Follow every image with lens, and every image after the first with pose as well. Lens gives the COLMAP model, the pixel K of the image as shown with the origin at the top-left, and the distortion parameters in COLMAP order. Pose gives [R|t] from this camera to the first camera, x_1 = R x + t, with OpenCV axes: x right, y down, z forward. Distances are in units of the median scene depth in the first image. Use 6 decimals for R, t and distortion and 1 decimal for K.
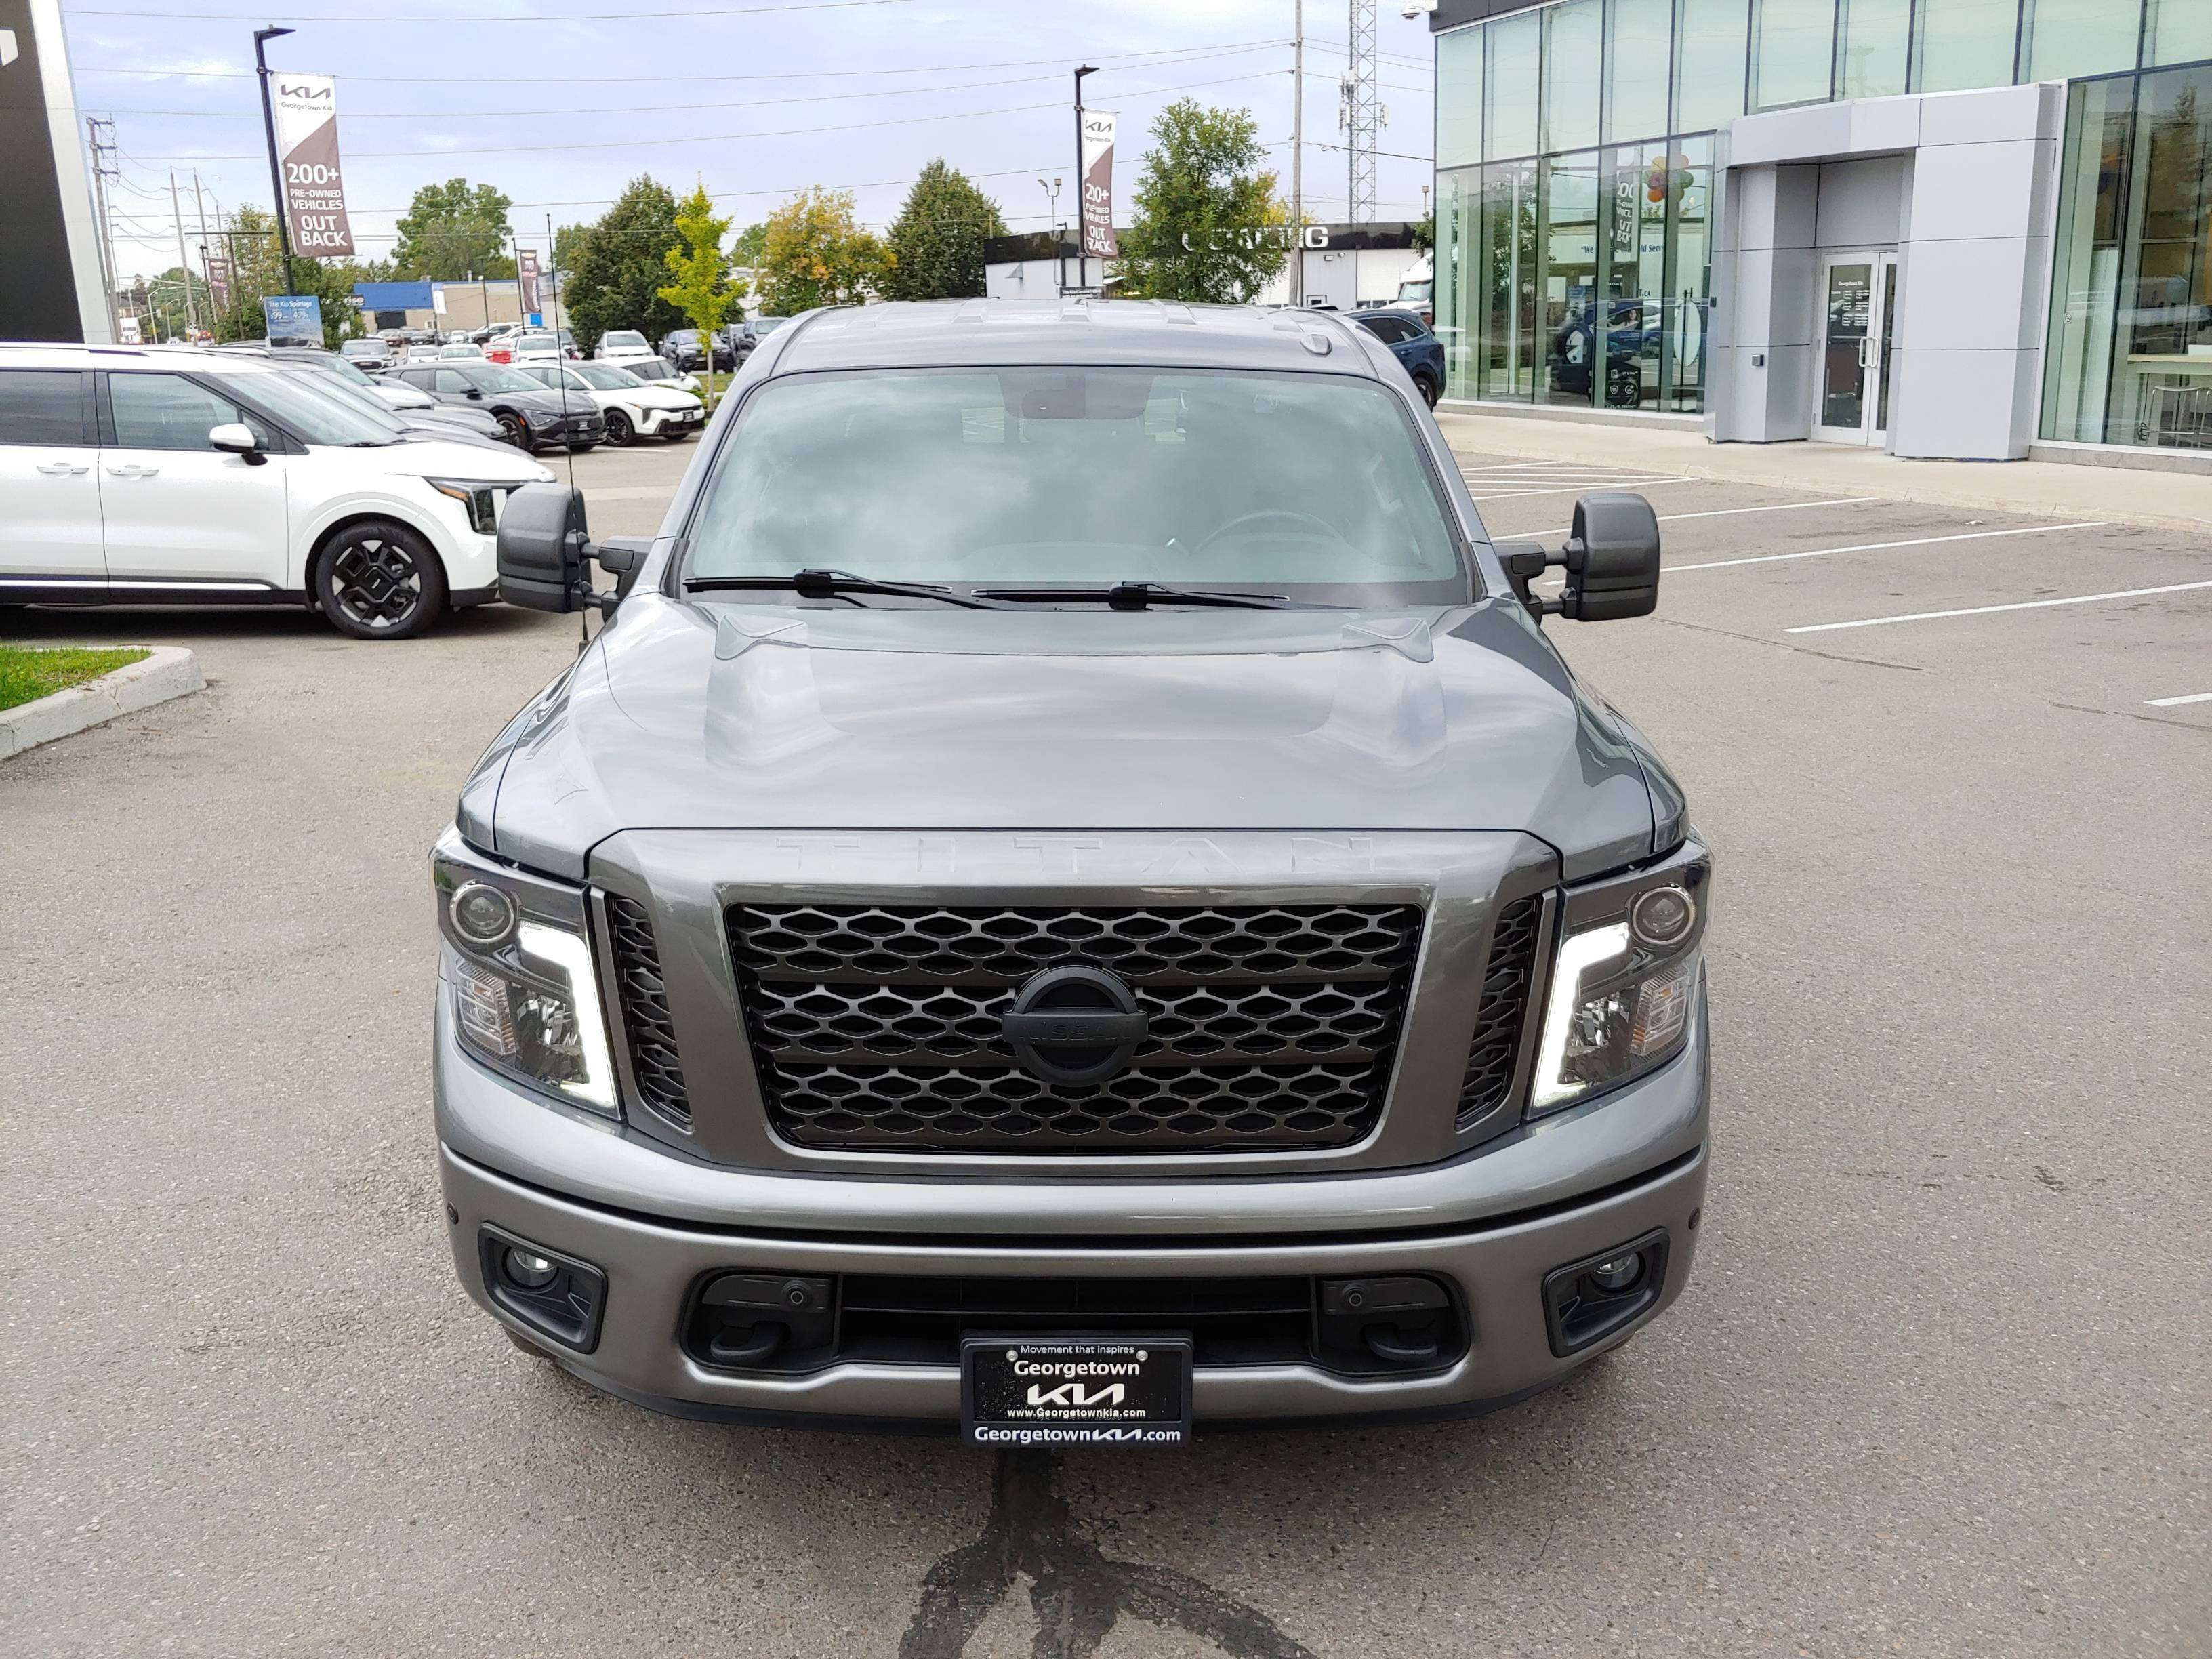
lens RADIAL K [[1986.6, 0, 1103.6], [0, 1986.6, 878.2], [0, 0, 1]] dist [-0.005494, -0.016017]
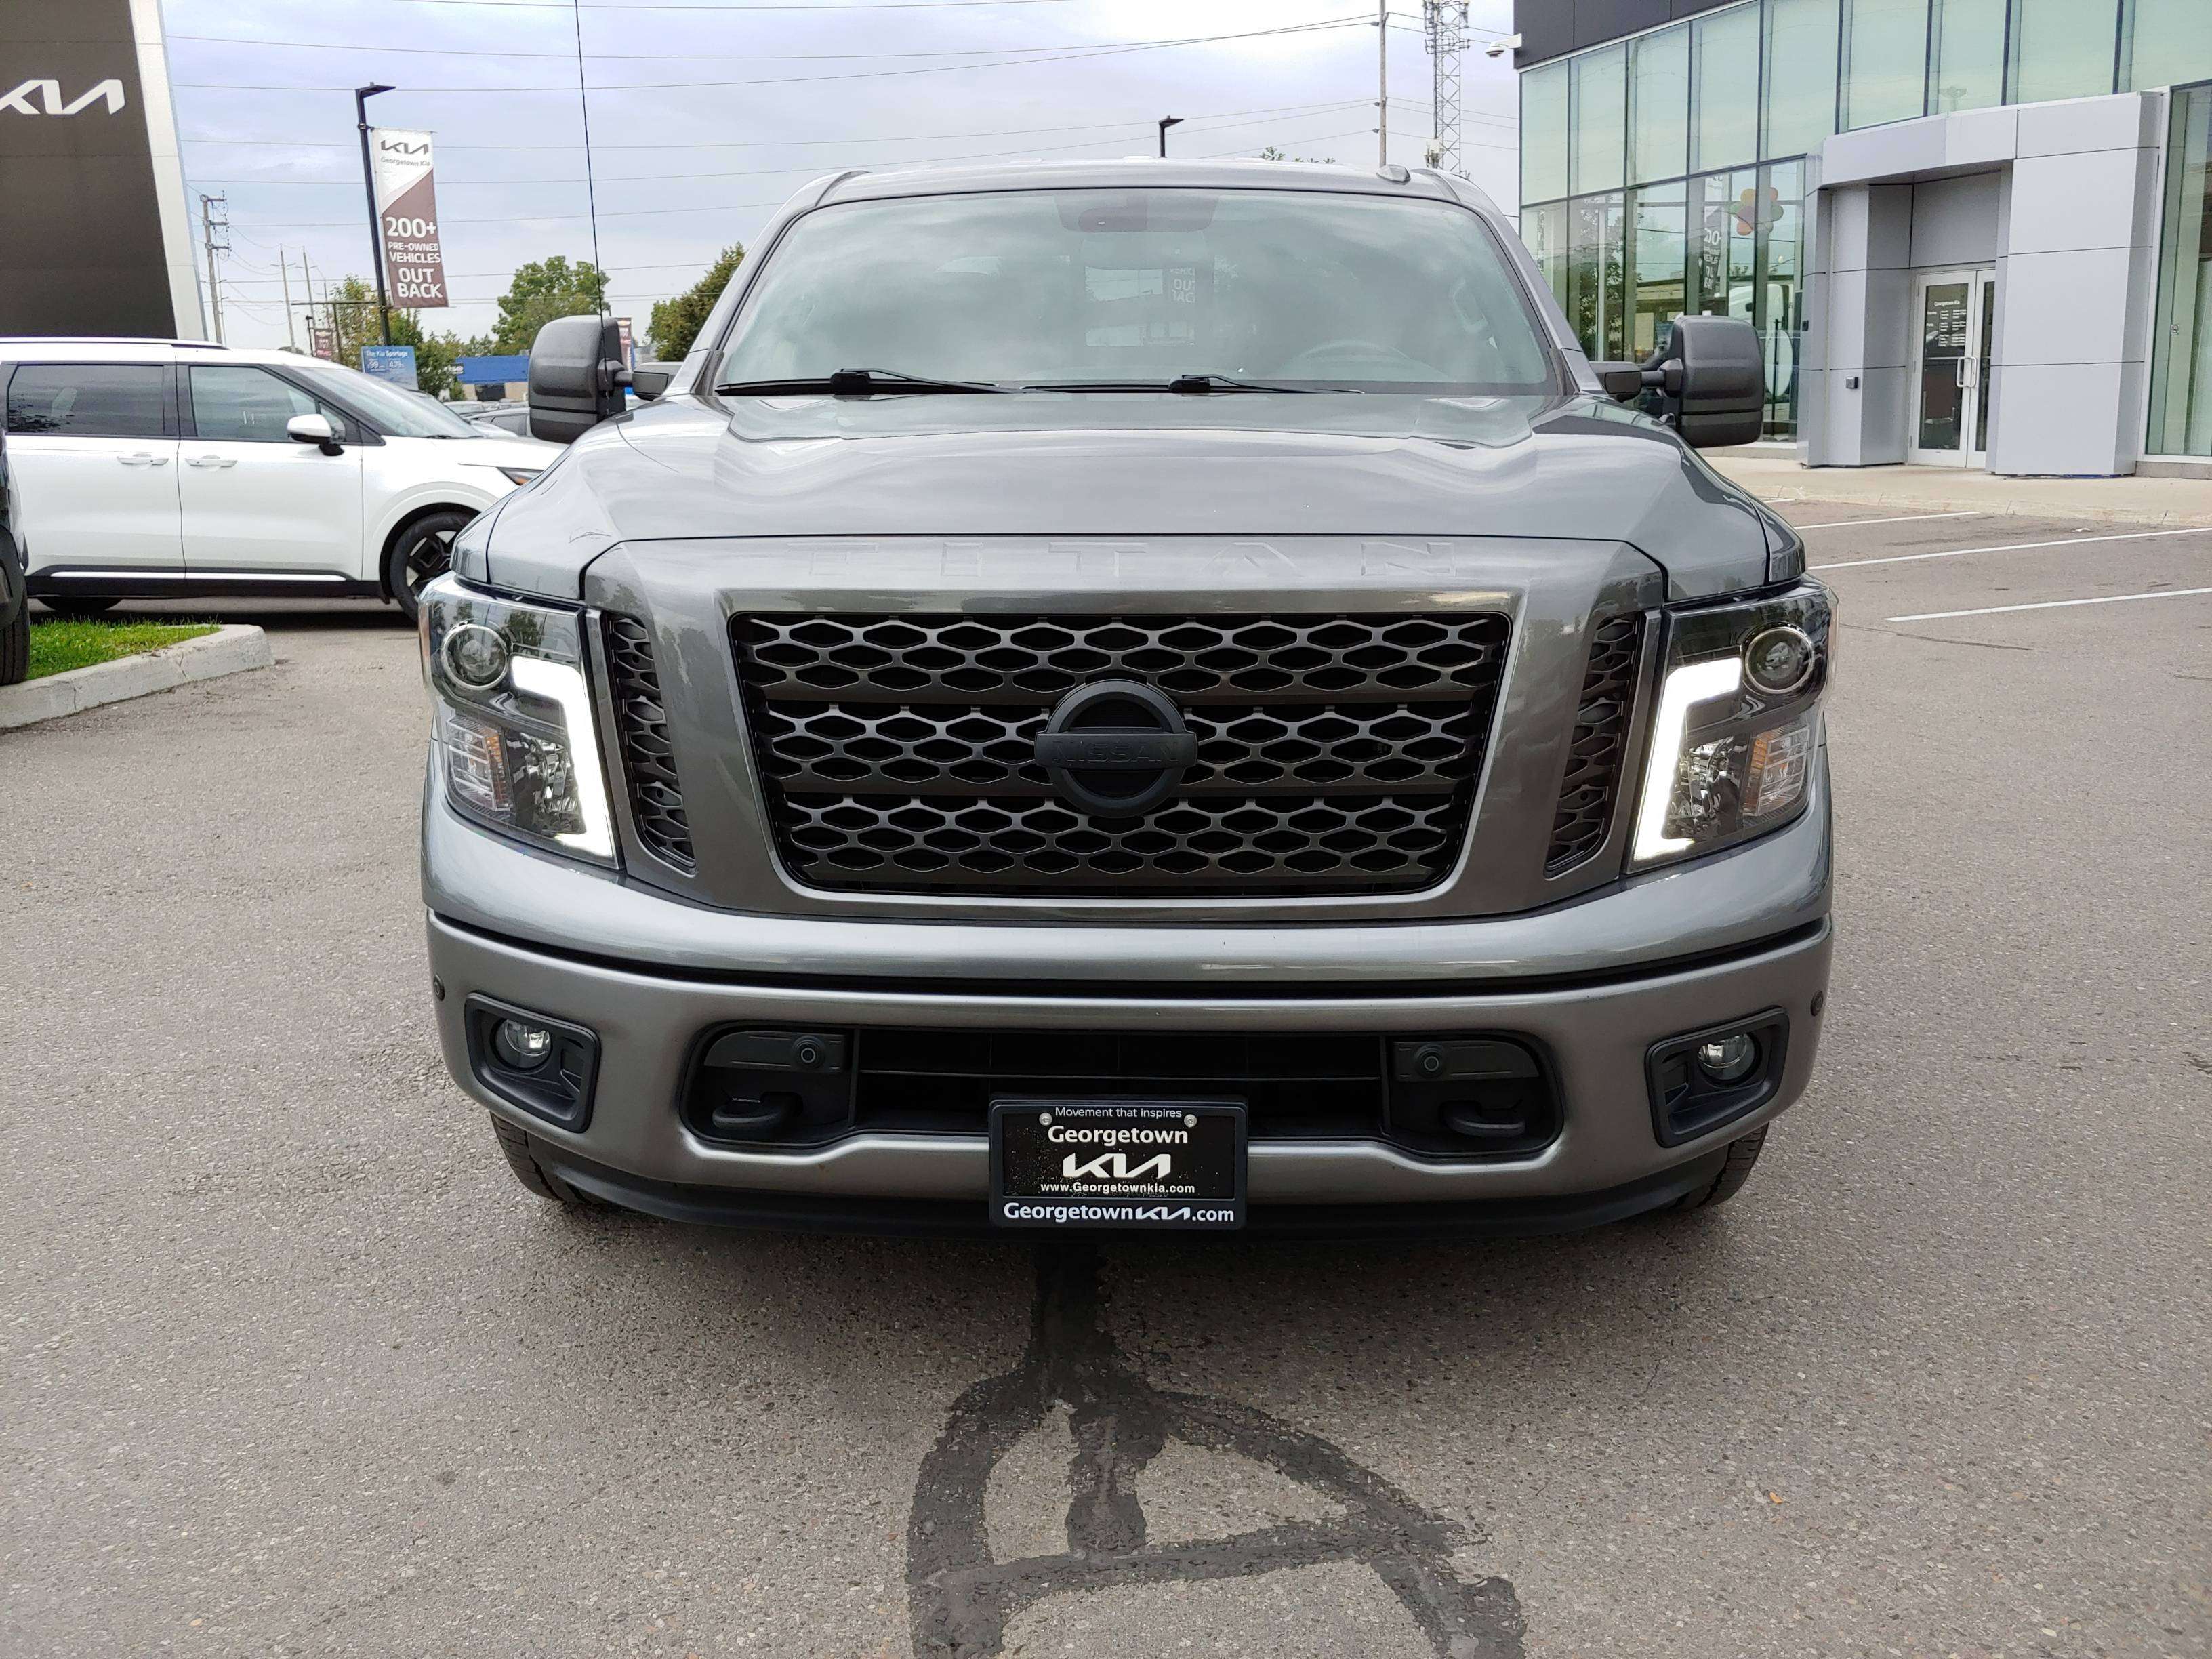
lens RADIAL K [[2012.9, 0, 1106.0], [0, 2012.9, 829.5], [0, 0, 1]] dist [-0.009805, -0.007446]
pose [[0.999222, 0.002414, -0.039358, 0.014436], [-0.003988, 0.999194, -0.039948, 0.128108], [0.039230, 0.040074, 0.998426, 0.083507]]
